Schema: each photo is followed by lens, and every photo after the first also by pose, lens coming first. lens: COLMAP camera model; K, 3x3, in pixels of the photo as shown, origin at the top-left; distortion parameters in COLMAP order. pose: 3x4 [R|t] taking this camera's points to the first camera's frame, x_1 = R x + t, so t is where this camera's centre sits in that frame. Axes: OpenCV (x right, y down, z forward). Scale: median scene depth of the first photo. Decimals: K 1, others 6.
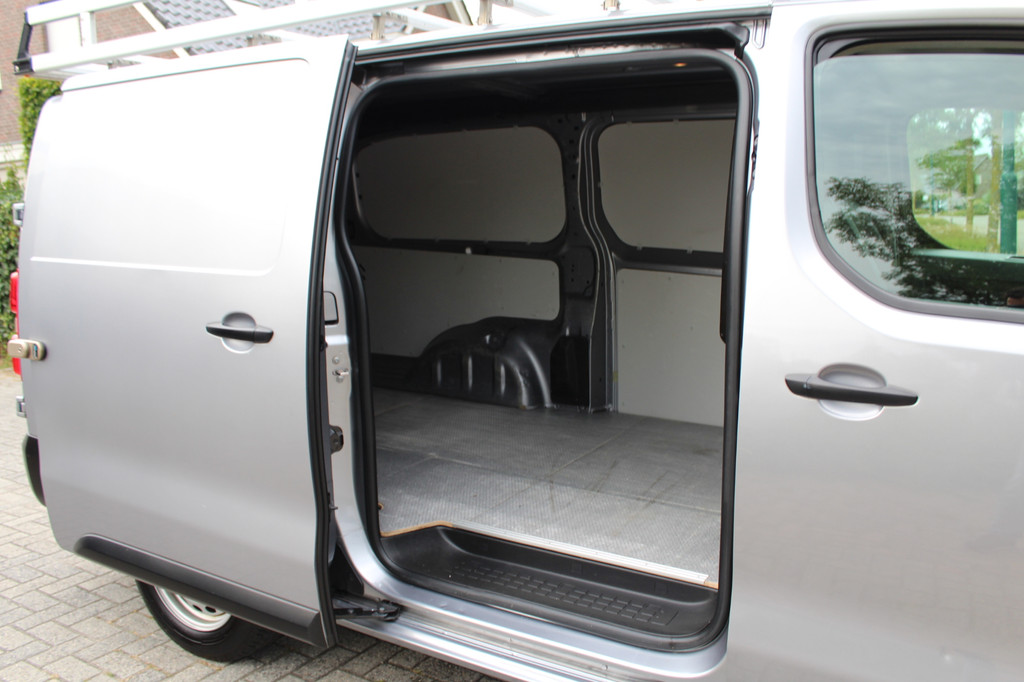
lens RADIAL K [[887.2, 0, 512.0], [0, 887.2, 341.0], [0, 0, 1]] dist [-0.108123, 0.133377]
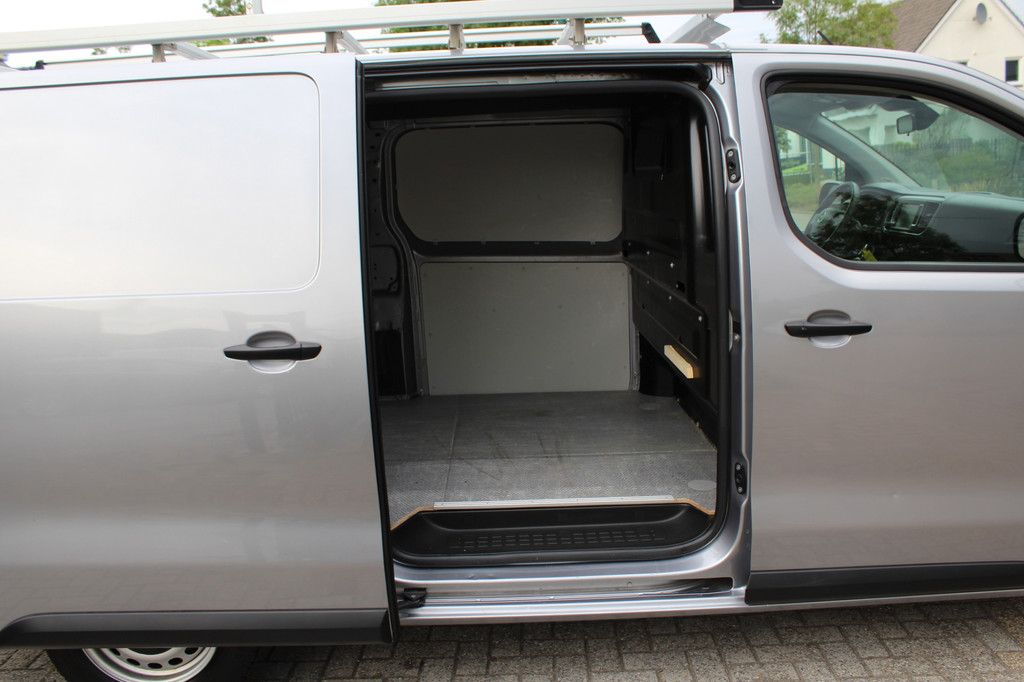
lens RADIAL K [[887.2, 0, 512.0], [0, 887.2, 341.0], [0, 0, 1]] dist [-0.108123, 0.133377]
pose [[0.852541, -0.120670, 0.508540, -0.529062], [0.116774, 0.992364, 0.039710, -0.026952], [-0.509448, 0.025530, 0.860122, 0.019505]]
